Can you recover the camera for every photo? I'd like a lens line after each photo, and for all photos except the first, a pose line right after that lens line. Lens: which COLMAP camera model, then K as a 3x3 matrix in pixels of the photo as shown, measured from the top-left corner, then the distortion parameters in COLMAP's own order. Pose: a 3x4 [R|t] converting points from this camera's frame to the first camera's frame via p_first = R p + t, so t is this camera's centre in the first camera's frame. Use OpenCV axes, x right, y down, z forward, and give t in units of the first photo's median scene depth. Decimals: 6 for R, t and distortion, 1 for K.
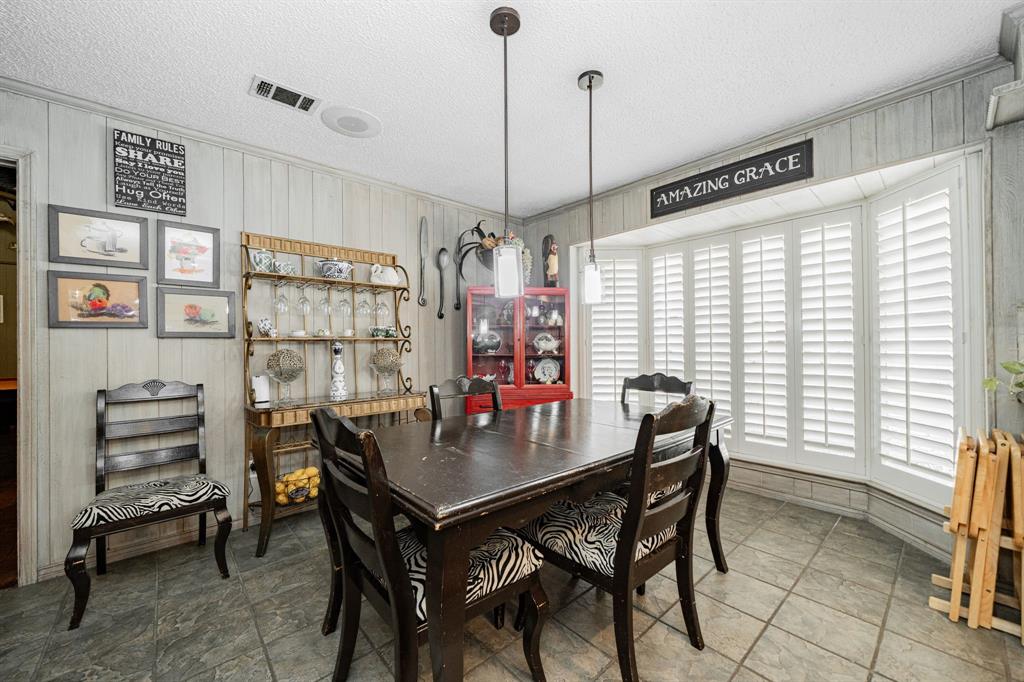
lens RADIAL K [[393.6, 0, 501.7], [0, 393.6, 340.5], [0, 0, 1]] dist [-0.003013, 0.000039]
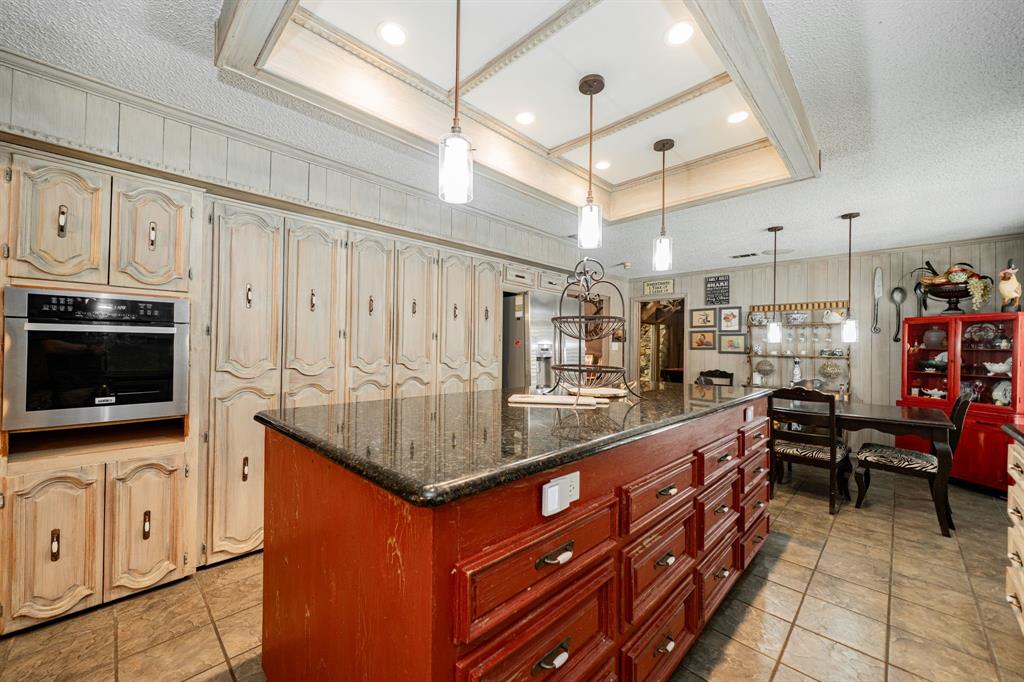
lens RADIAL K [[393.6, 0, 516.4], [0, 393.6, 339.4], [0, 0, 1]] dist [-0.003013, 0.000039]
pose [[0.095085, -0.008057, -0.995437, 1.569454], [-0.011140, 0.999896, -0.009157, -0.059676], [0.995407, 0.011960, 0.094986, -0.571357]]
